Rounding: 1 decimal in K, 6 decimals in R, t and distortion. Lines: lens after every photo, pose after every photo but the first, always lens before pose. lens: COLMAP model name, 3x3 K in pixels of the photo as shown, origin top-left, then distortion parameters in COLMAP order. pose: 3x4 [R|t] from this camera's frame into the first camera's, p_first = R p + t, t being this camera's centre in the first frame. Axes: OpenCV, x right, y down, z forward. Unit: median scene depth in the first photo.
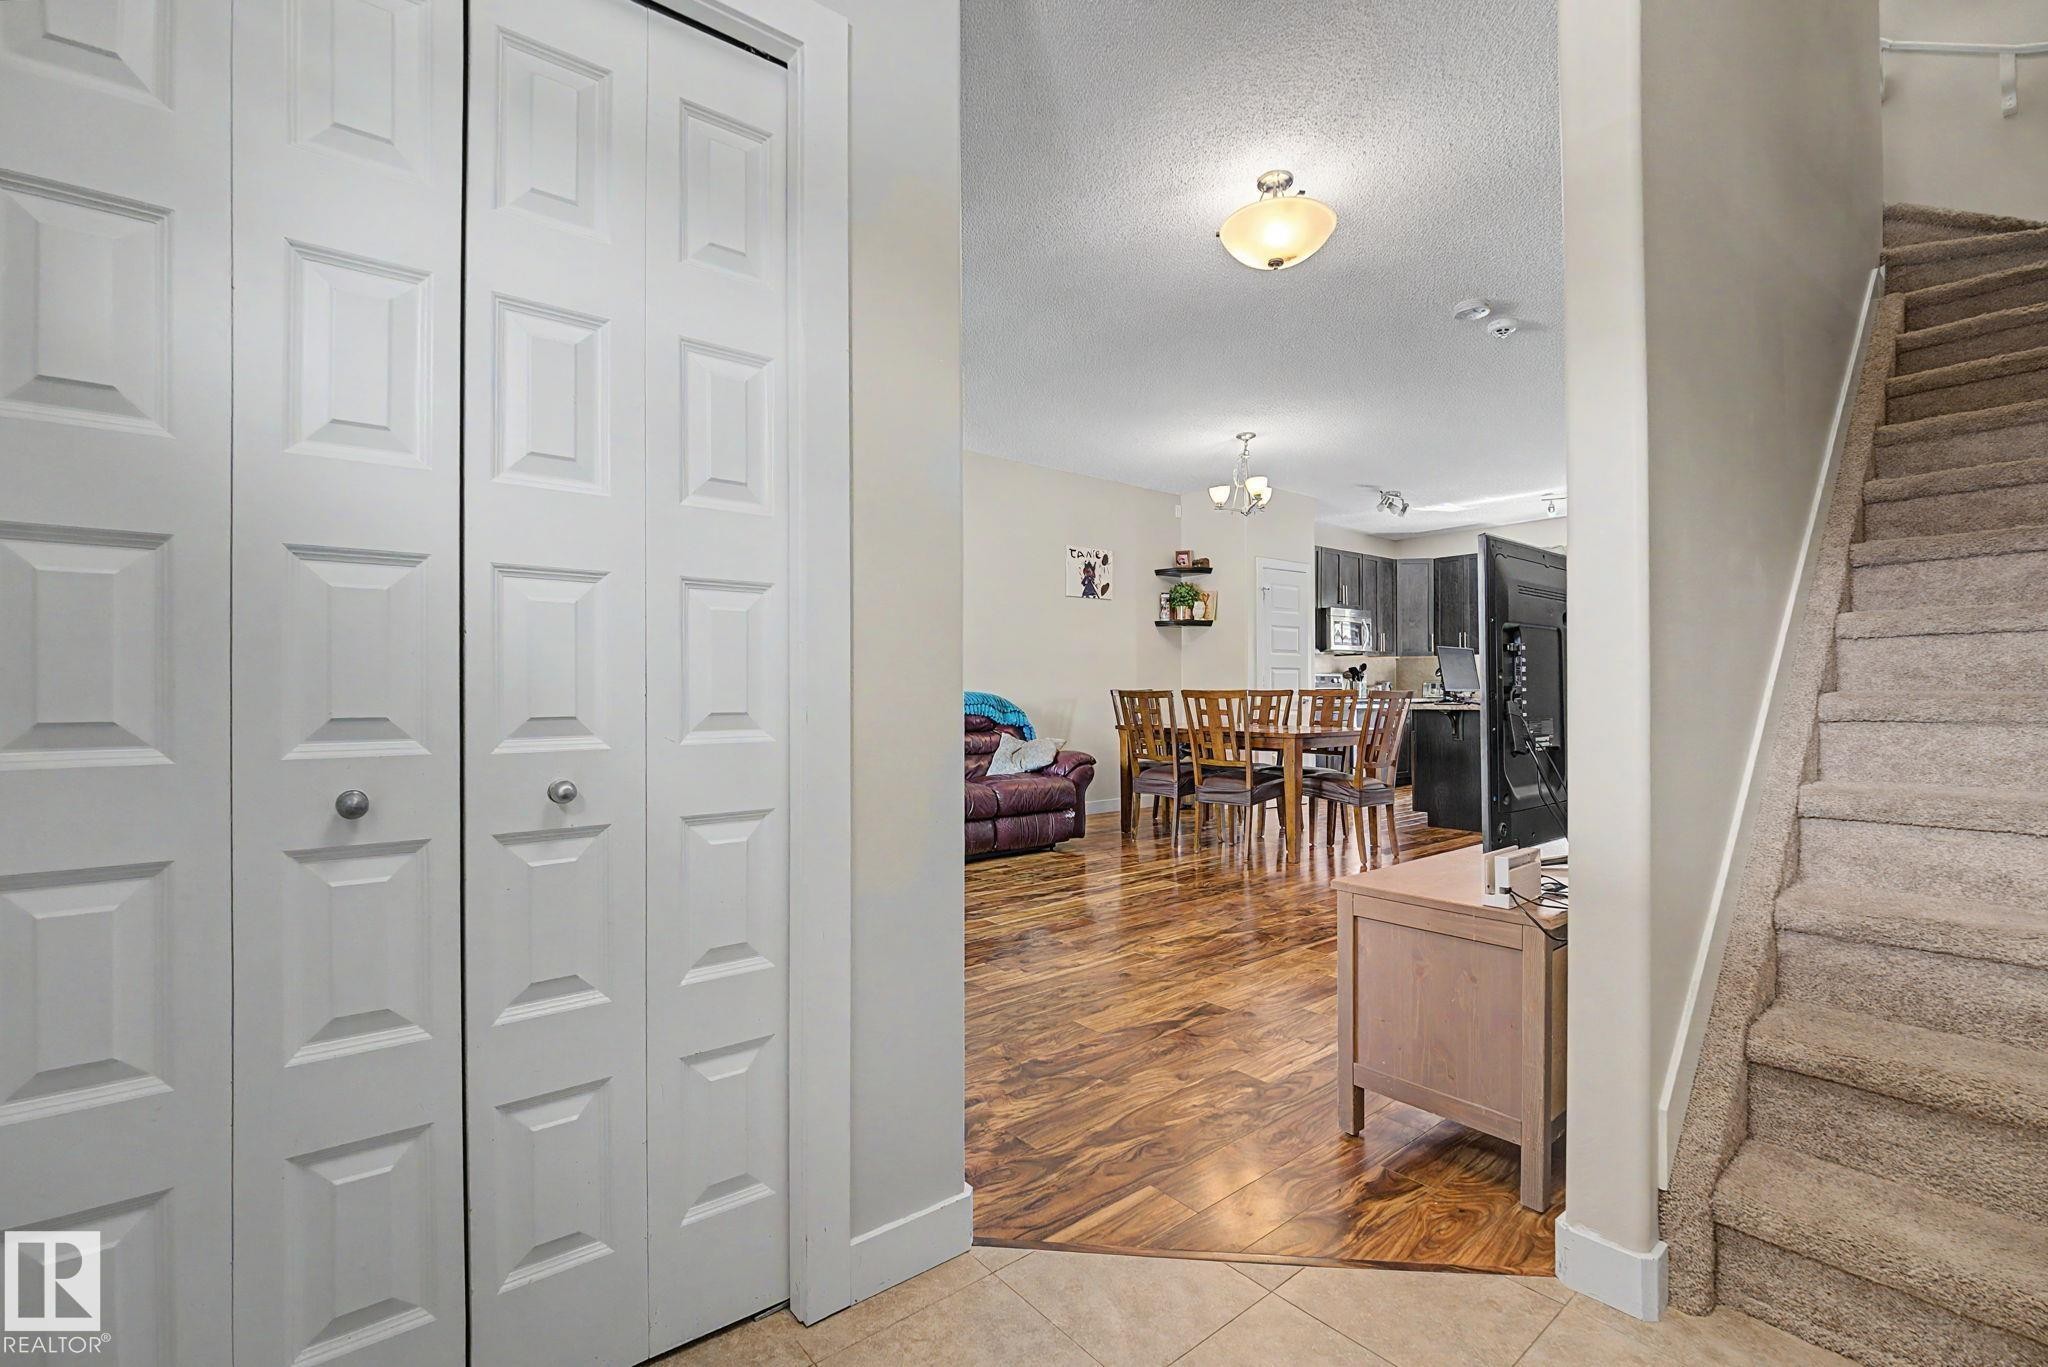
lens RADIAL K [[858.5, 0, 1028.8], [0, 858.5, 679.6], [0, 0, 1]] dist [-0.005288, -0.001100]
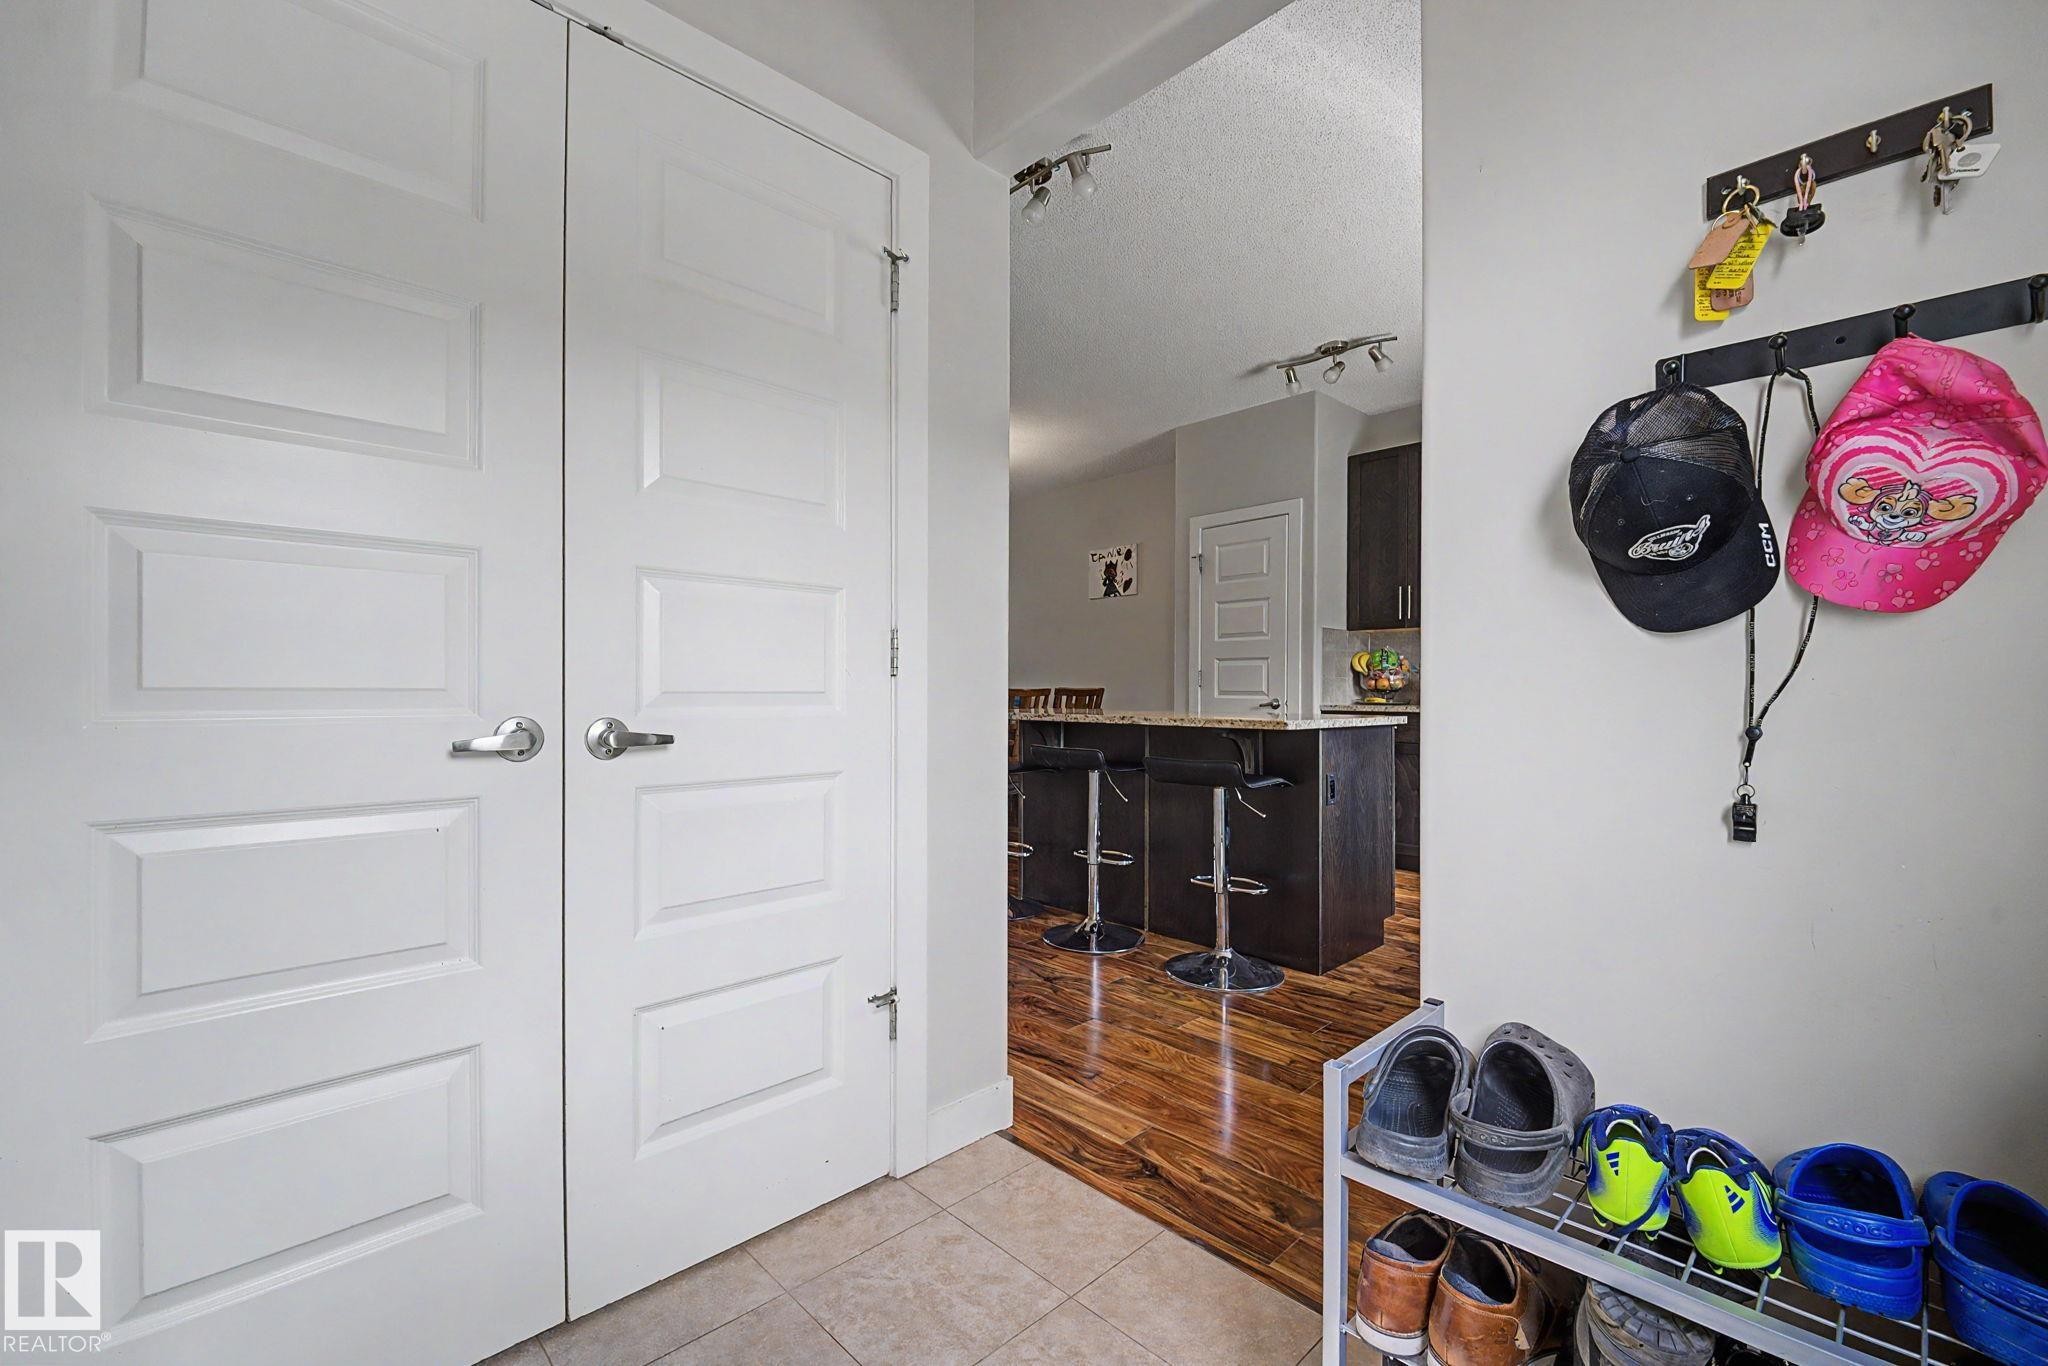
lens RADIAL K [[858.5, 0, 1028.8], [0, 858.5, 679.1], [0, 0, 1]] dist [-0.005288, -0.001100]
pose [[0.083923, -0.009483, -0.996427, 1.175998], [0.008970, 0.999921, -0.008760, 0.010012], [0.996432, -0.008203, 0.084001, 0.904228]]
